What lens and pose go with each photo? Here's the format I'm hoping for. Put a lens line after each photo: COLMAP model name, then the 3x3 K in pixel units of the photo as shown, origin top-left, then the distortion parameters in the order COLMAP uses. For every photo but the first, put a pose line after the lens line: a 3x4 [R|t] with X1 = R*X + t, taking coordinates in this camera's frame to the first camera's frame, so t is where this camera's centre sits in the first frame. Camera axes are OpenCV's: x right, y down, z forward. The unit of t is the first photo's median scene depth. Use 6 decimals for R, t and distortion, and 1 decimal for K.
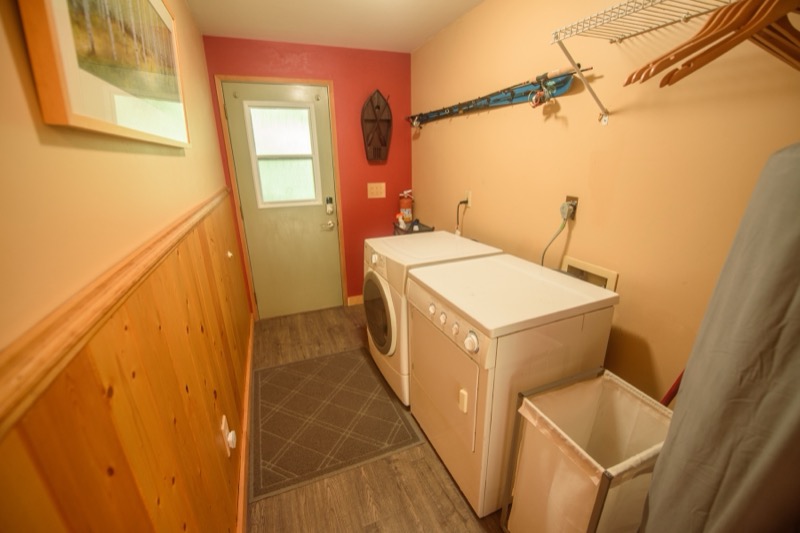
lens RADIAL K [[338.0, 0, 400.0], [0, 338.0, 266.5], [0, 0, 1]] dist [-0.000357, -0.000044]
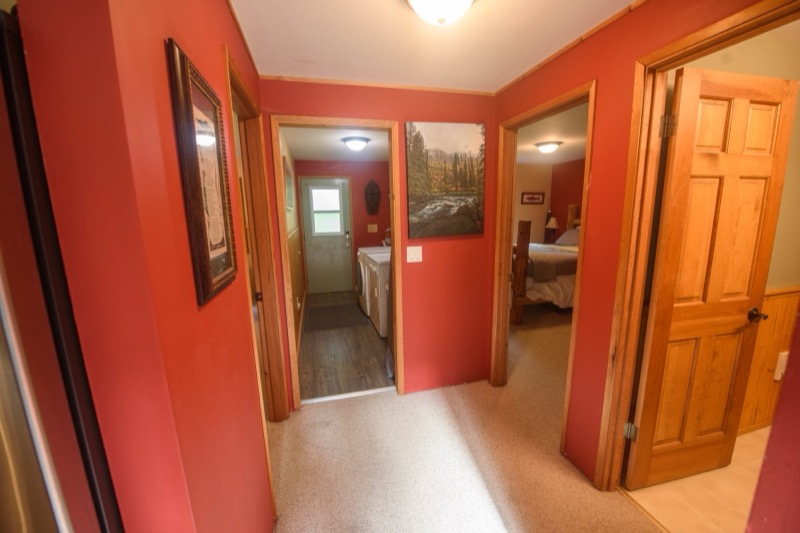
lens RADIAL K [[320.2, 0, 398.3], [0, 320.2, 267.8], [0, 0, 1]] dist [-0.018559, -0.000094]
pose [[0.992420, 0.022077, -0.120891, 0.327869], [-0.037679, 0.991014, -0.128341, 0.243480], [0.116972, 0.131923, 0.984334, -0.801753]]
